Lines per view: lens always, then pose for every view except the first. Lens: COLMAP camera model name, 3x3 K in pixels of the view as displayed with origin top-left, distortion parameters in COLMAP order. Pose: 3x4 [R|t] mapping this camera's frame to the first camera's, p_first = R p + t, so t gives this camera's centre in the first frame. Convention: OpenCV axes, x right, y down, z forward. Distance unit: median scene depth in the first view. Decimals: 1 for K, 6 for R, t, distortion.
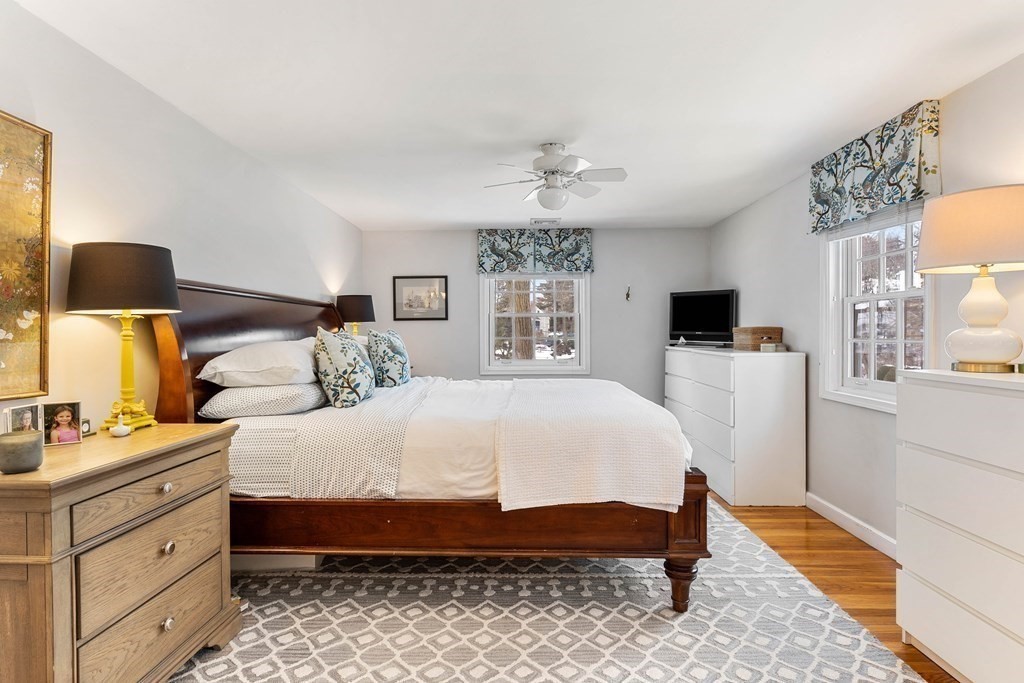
lens RADIAL K [[513.4, 0, 511.3], [0, 513.4, 336.0], [0, 0, 1]] dist [-0.002576, -0.000277]
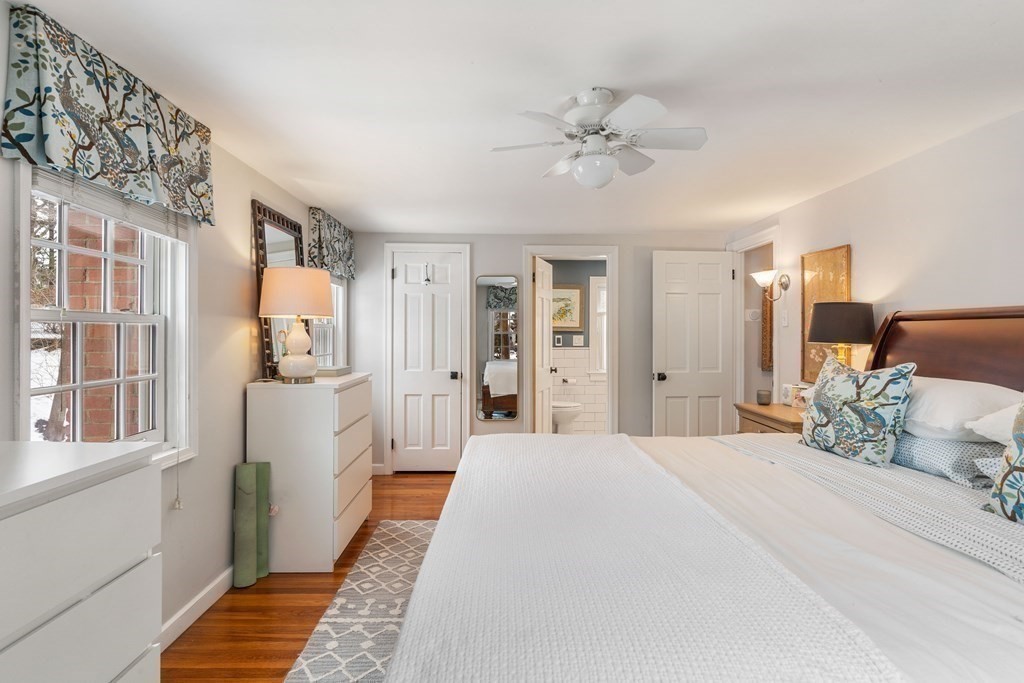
lens RADIAL K [[533.5, 0, 512.4], [0, 533.5, 335.1], [0, 0, 1]] dist [0.004430, -0.000017]
pose [[-0.998697, 0.000748, -0.051029, 0.237386], [0.000107, 0.999921, 0.012573, -0.065103], [0.051035, 0.012551, -0.998618, 1.795154]]
